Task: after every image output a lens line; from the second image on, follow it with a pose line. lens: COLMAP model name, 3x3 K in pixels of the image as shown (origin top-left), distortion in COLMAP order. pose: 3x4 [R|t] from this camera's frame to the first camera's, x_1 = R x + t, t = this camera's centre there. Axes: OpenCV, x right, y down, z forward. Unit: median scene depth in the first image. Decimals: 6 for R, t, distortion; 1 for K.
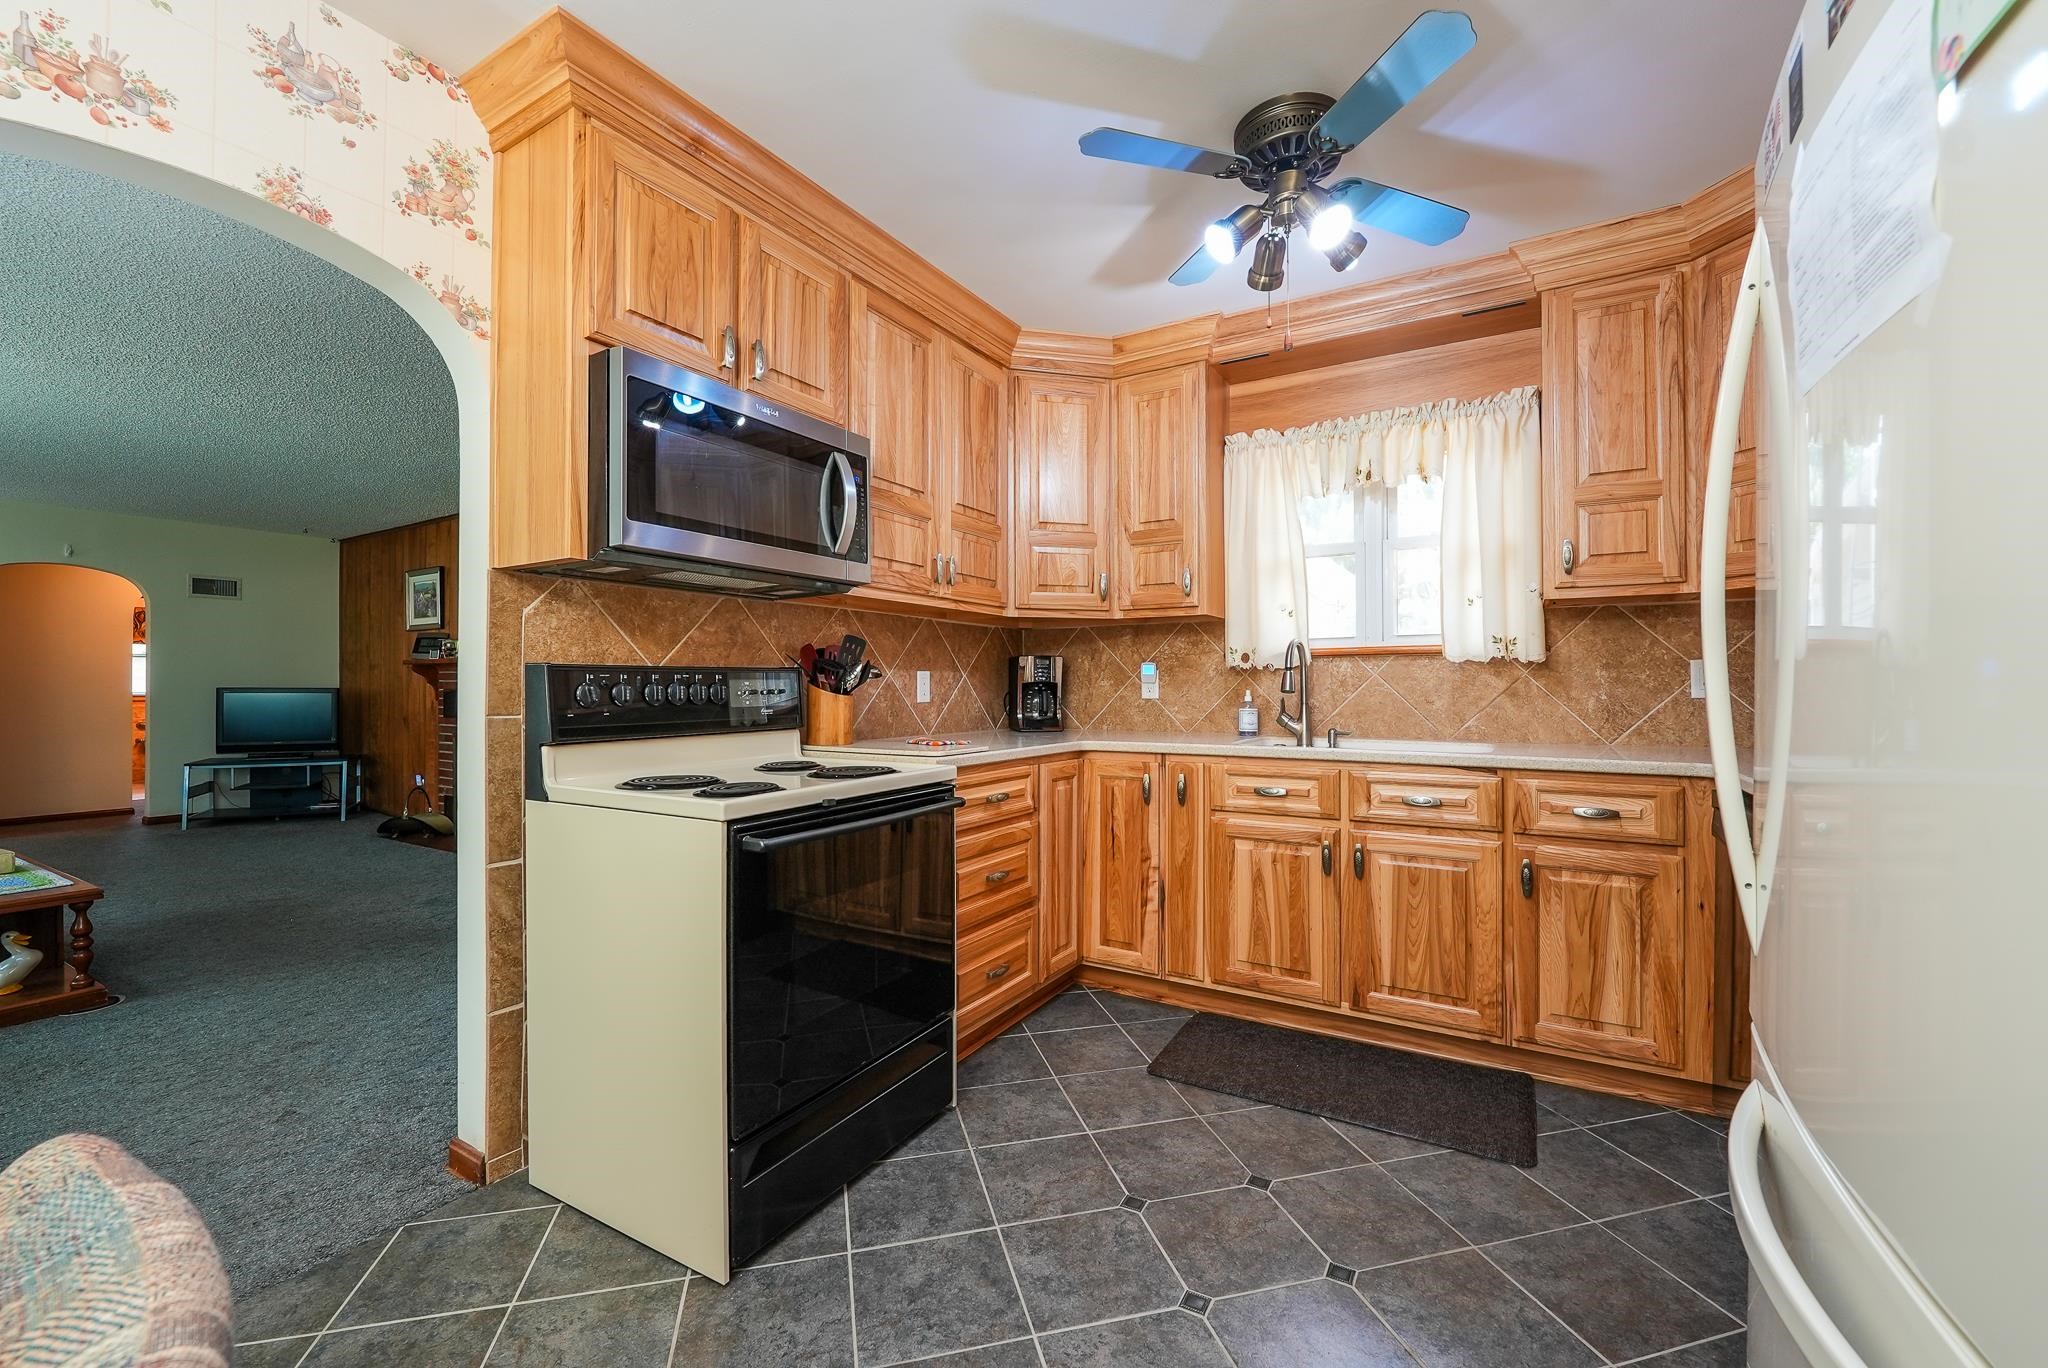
lens RADIAL K [[834.7, 0, 1015.6], [0, 834.7, 682.4], [0, 0, 1]] dist [-0.005569, -0.001749]
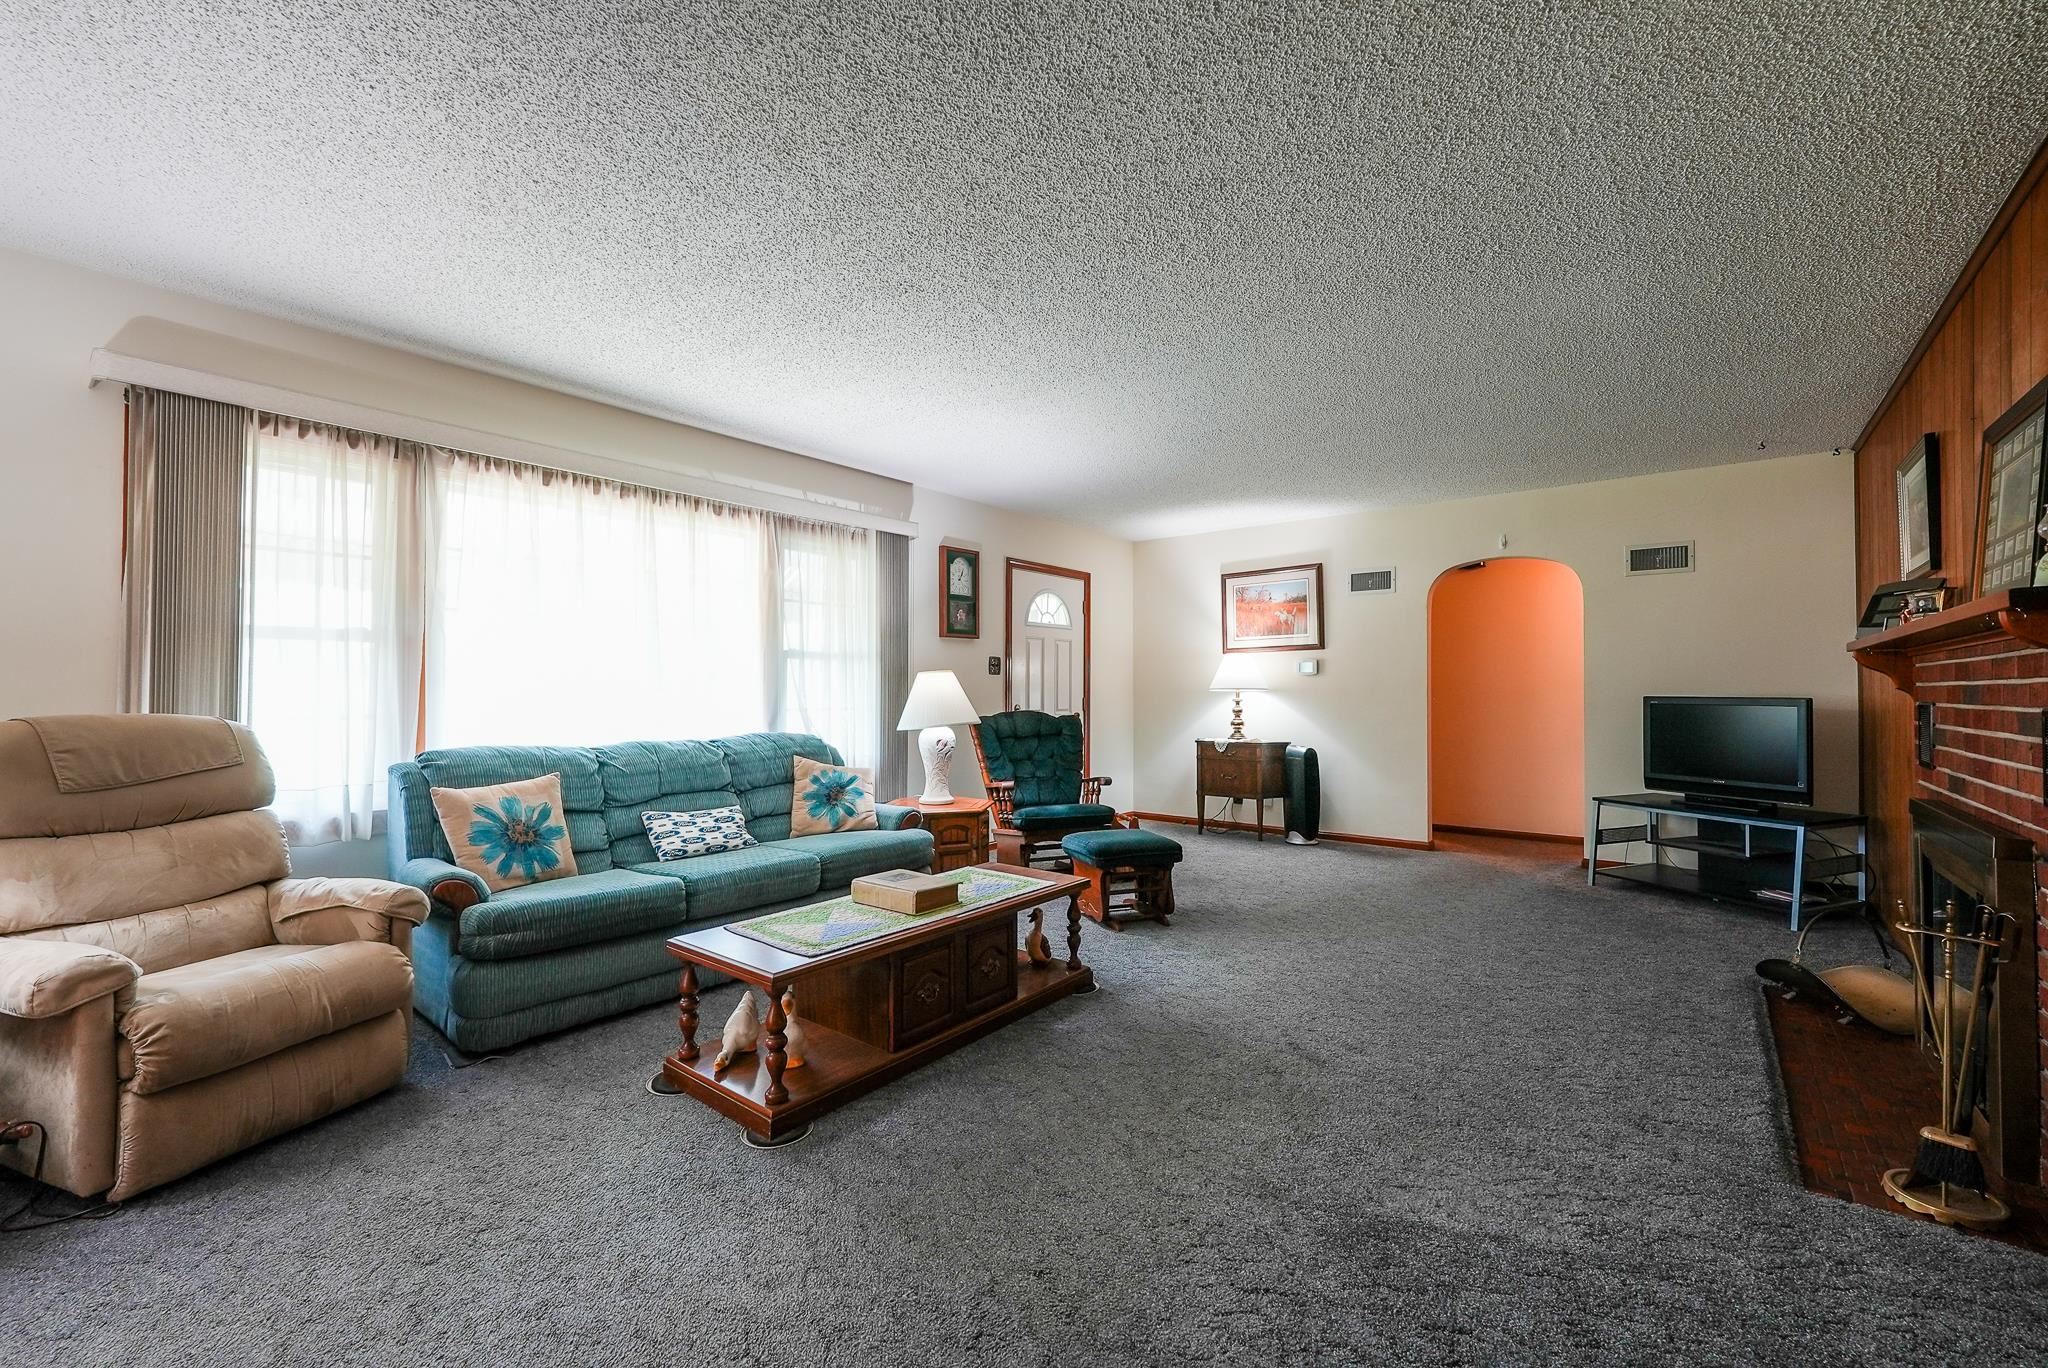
lens RADIAL K [[834.7, 0, 1018.6], [0, 834.7, 679.9], [0, 0, 1]] dist [-0.005569, -0.001749]
pose [[-0.136773, -0.014470, -0.990497, -0.169782], [0.003687, 0.999879, -0.015116, 0.000301], [0.990596, -0.005719, -0.136703, 0.543950]]
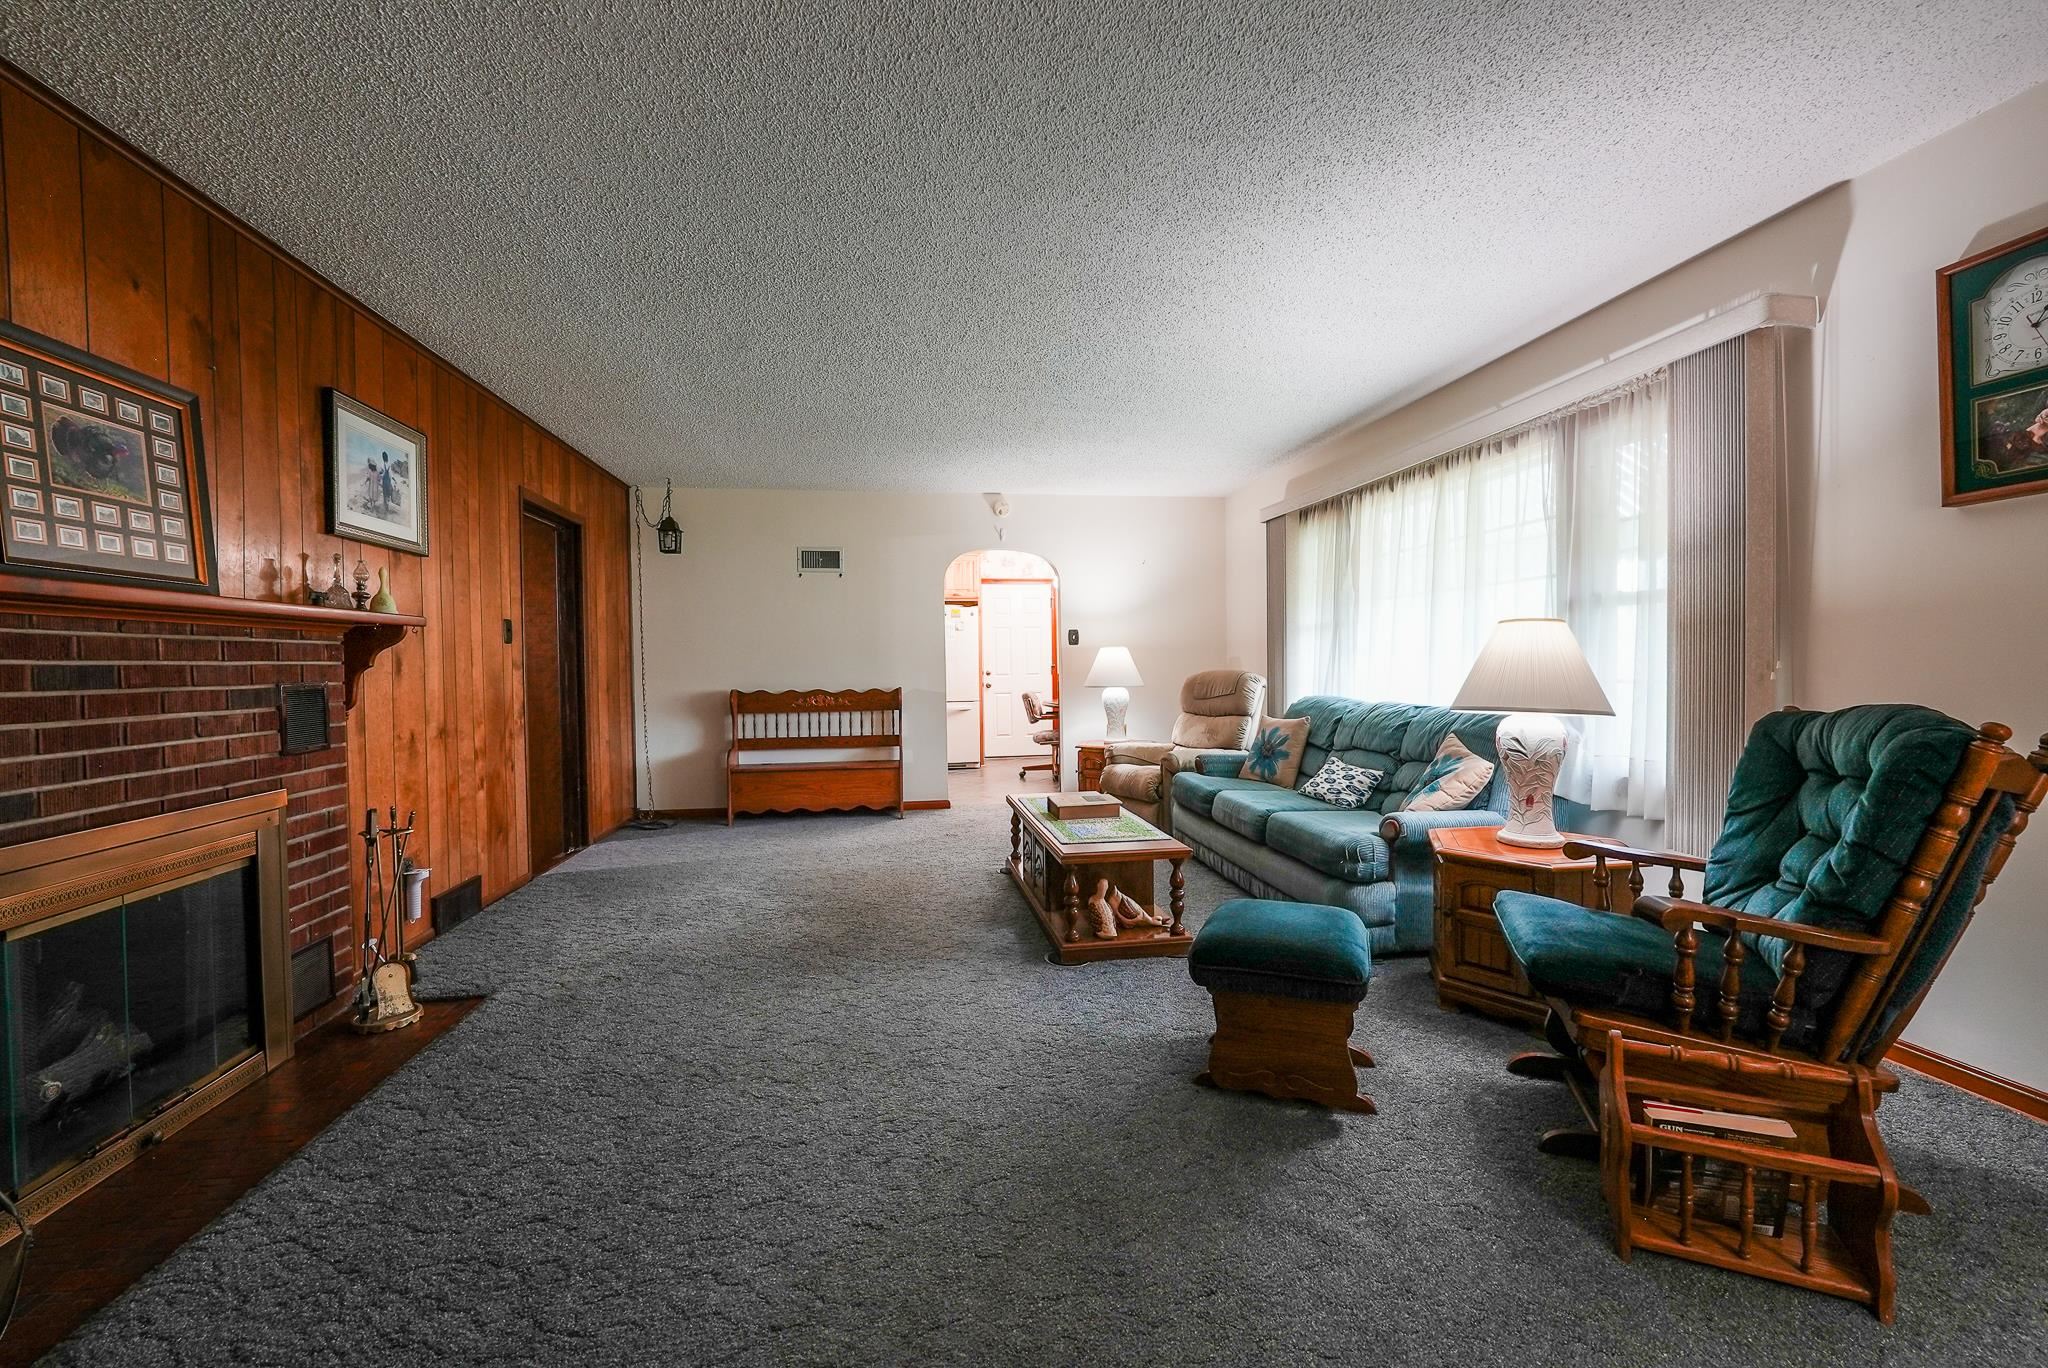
lens RADIAL K [[834.7, 0, 1022.2], [0, 834.7, 680.4], [0, 0, 1]] dist [-0.005569, -0.001749]
pose [[-0.644012, -0.006763, 0.764986, -0.960837], [0.010012, 0.999801, 0.017267, 0.002335], [-0.764950, 0.018779, -0.643816, 0.820663]]
